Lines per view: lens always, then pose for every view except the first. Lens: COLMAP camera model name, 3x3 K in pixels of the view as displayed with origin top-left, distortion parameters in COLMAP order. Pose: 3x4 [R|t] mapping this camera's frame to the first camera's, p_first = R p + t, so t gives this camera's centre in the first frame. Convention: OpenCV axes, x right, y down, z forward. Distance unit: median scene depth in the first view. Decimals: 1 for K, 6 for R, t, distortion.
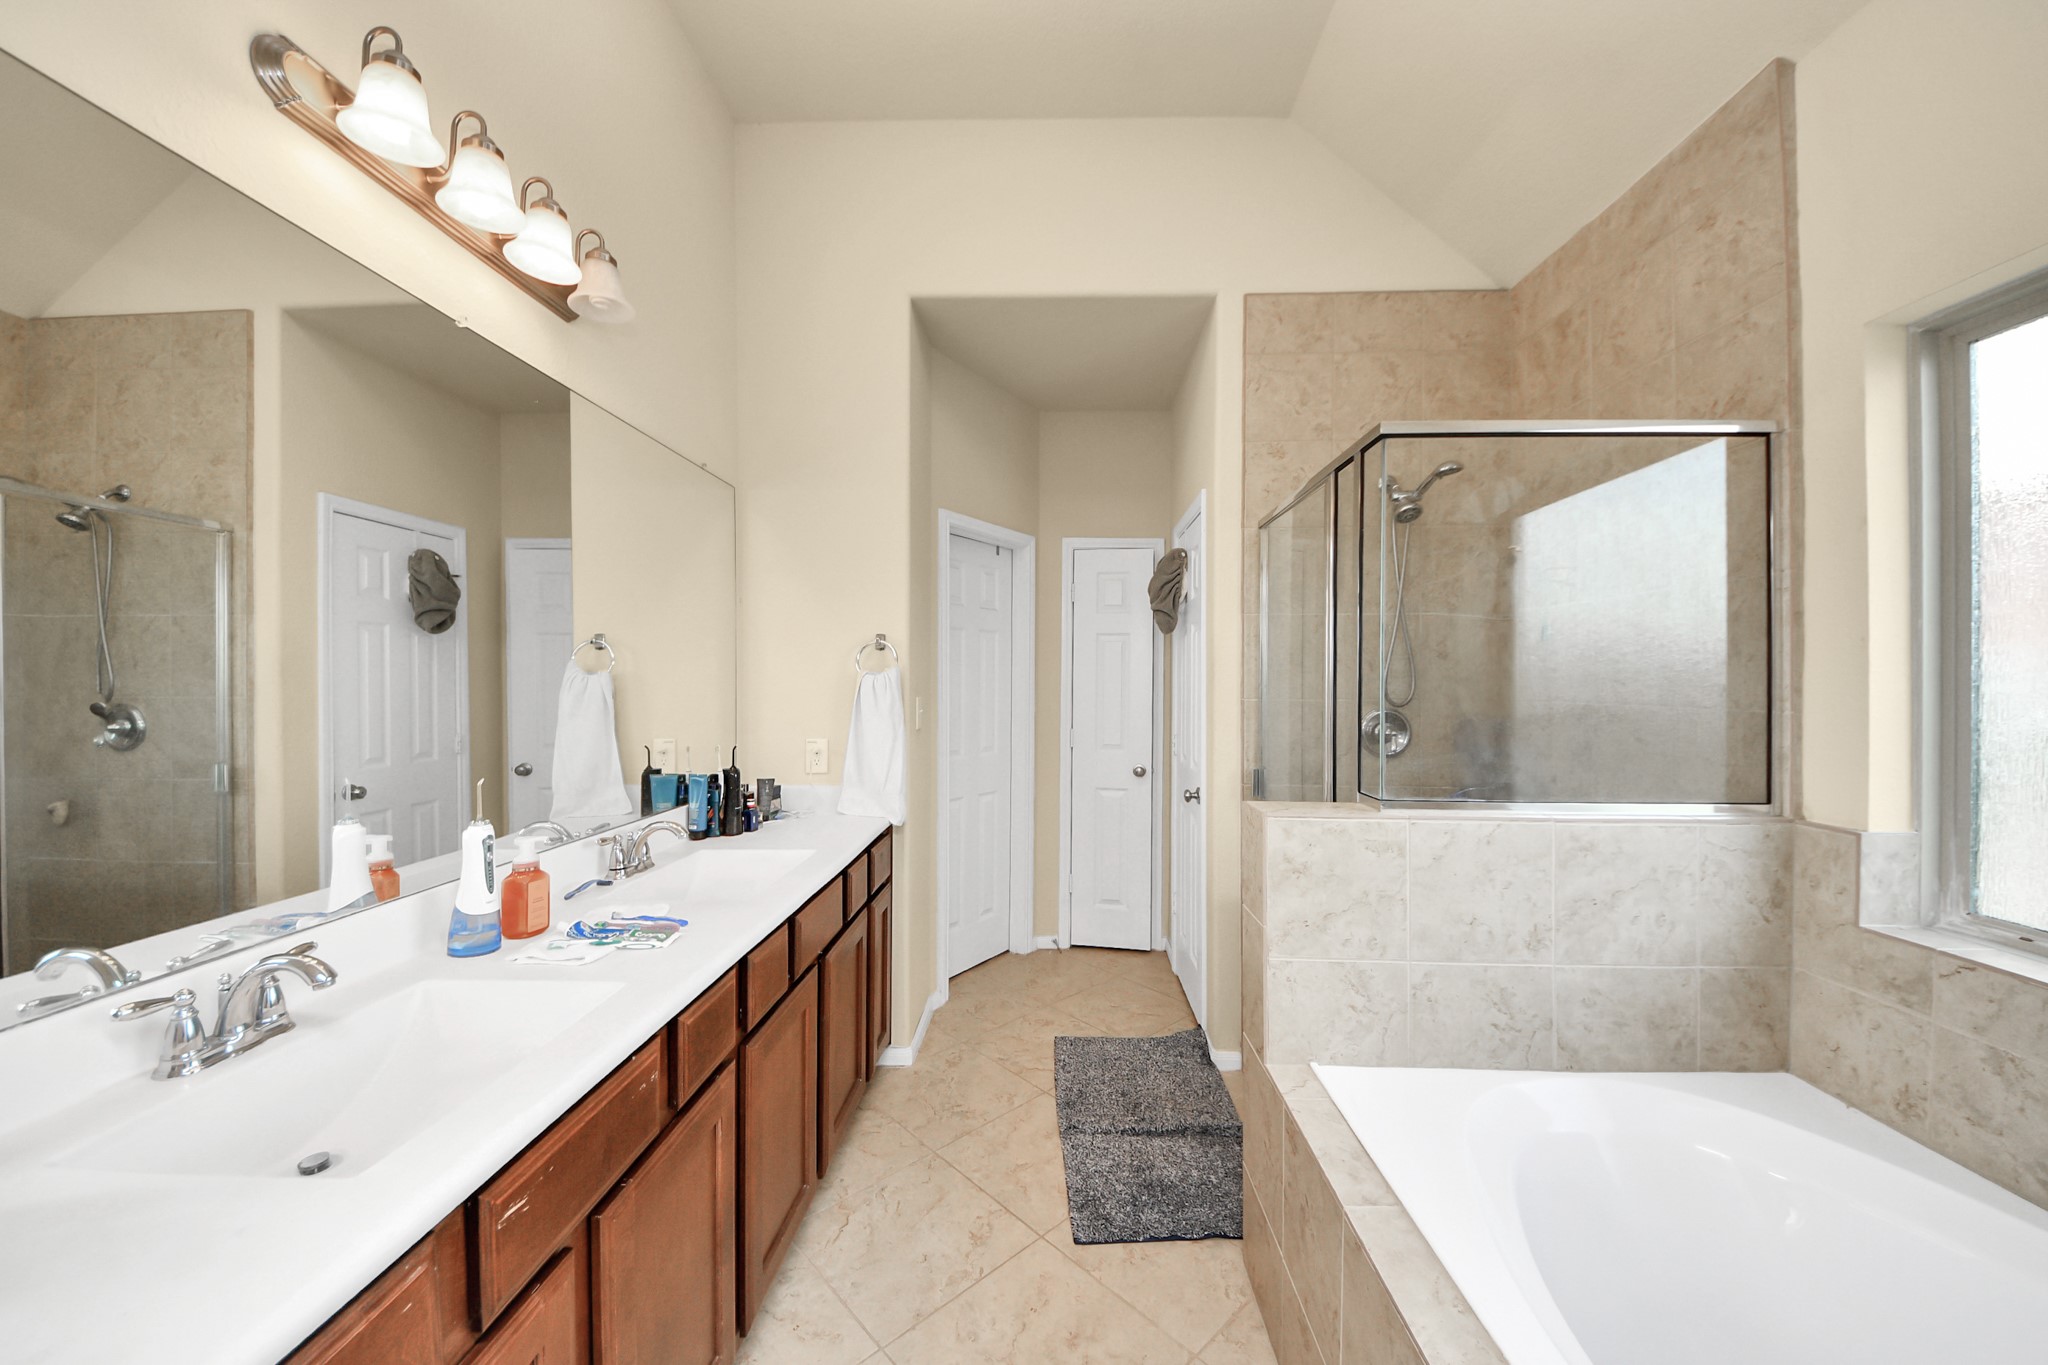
lens RADIAL K [[749.0, 0, 1029.1], [0, 749.0, 683.0], [0, 0, 1]] dist [-0.004537, -0.003184]
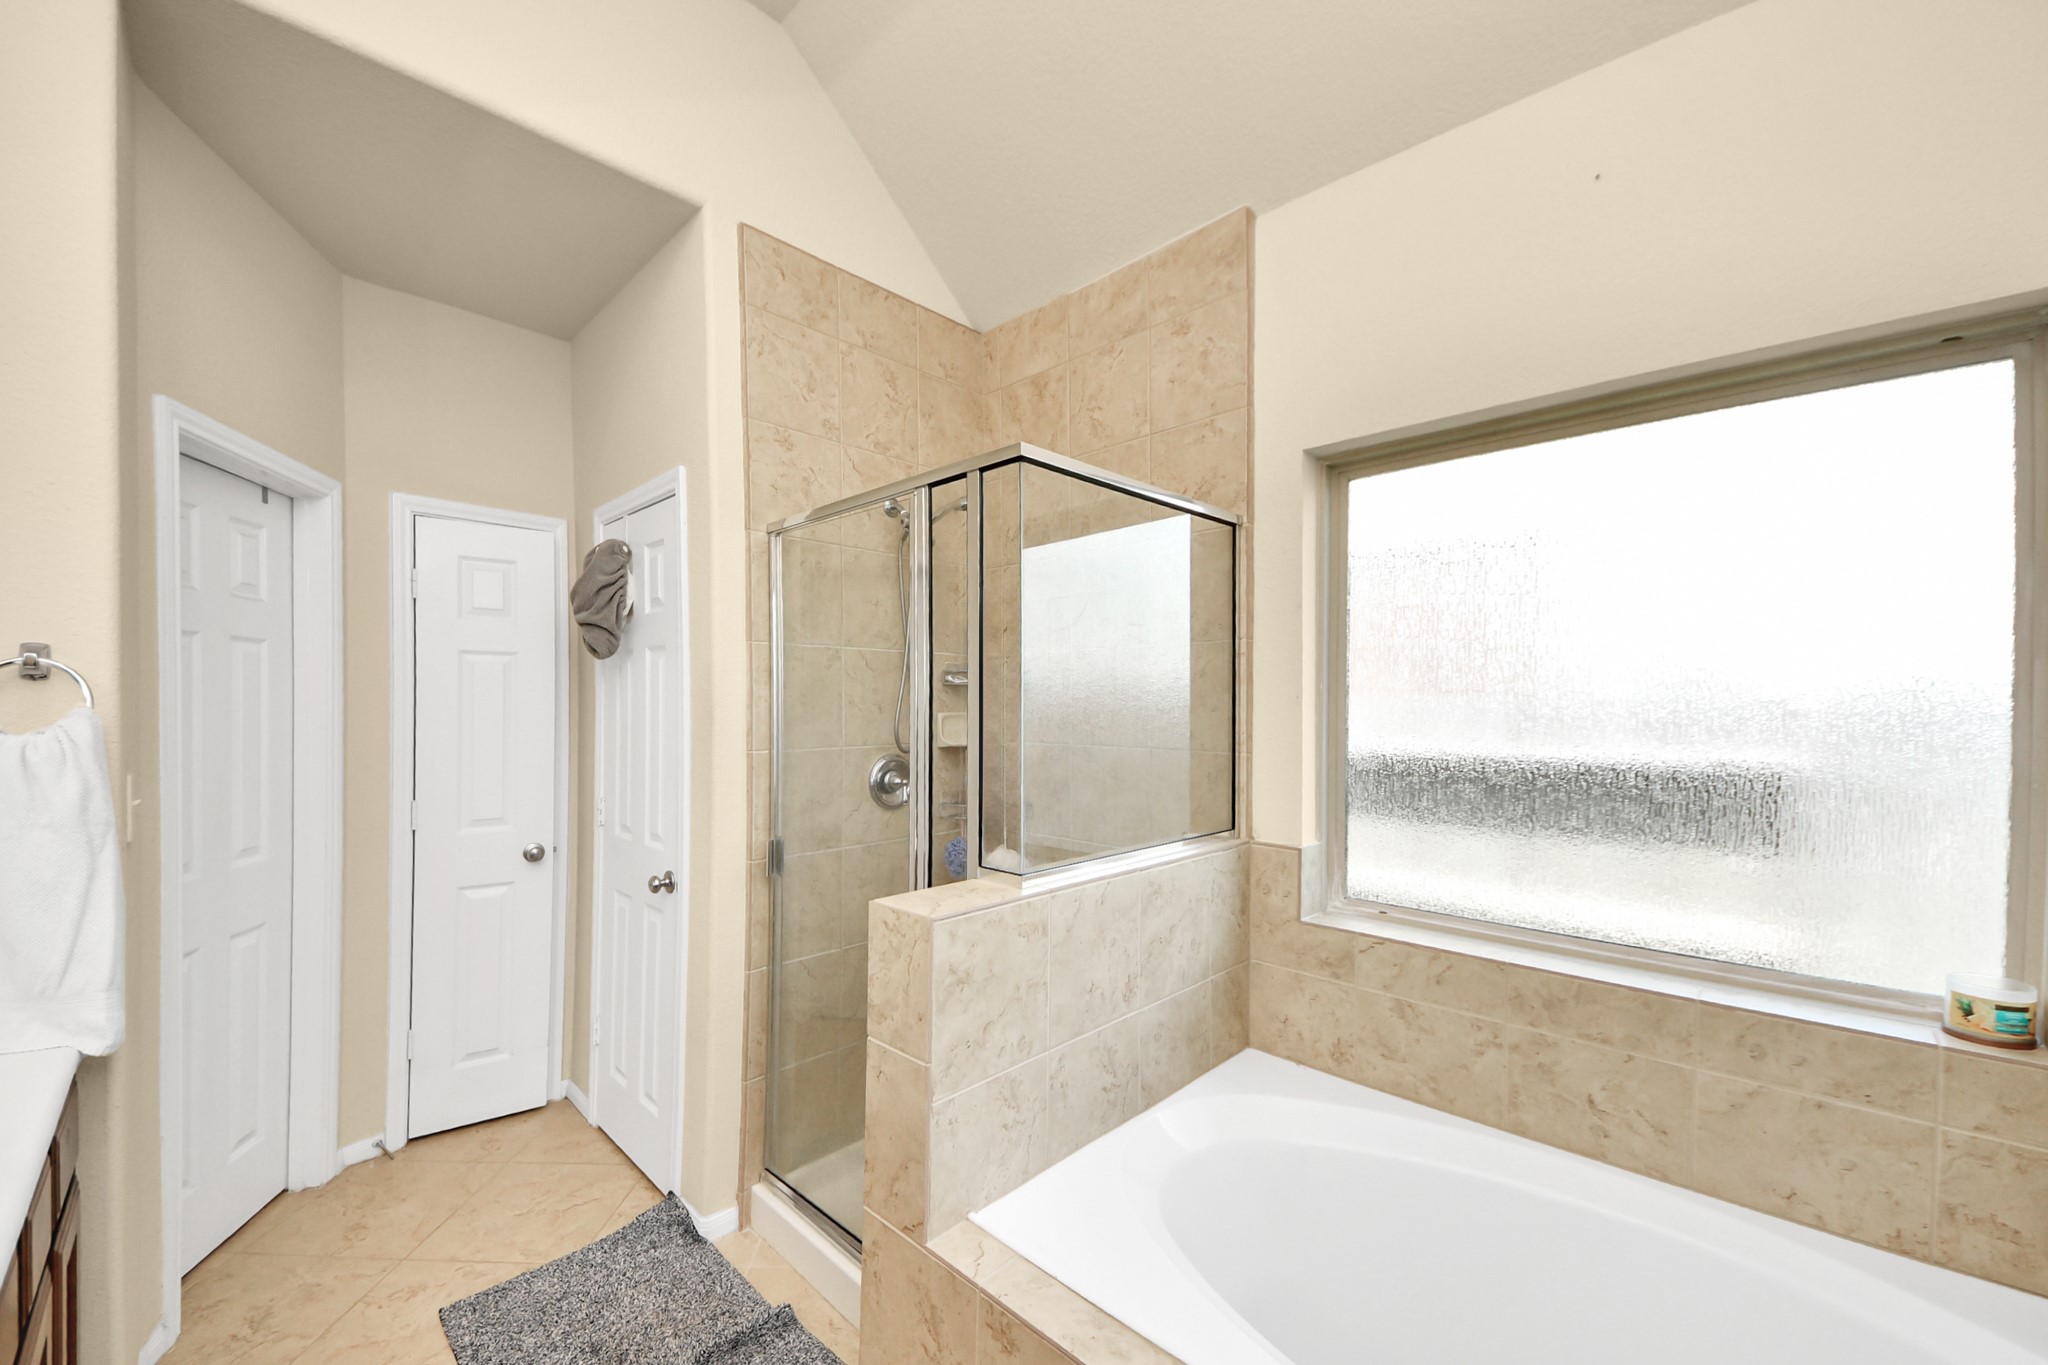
lens RADIAL K [[806.1, 0, 1021.5], [0, 806.1, 722.8], [0, 0, 1]] dist [0.021613, -0.001991]
pose [[0.688976, -0.010711, 0.724705, -0.153317], [-0.000486, 0.999884, 0.015240, -0.025041], [-0.724784, -0.010852, 0.688891, 0.263243]]
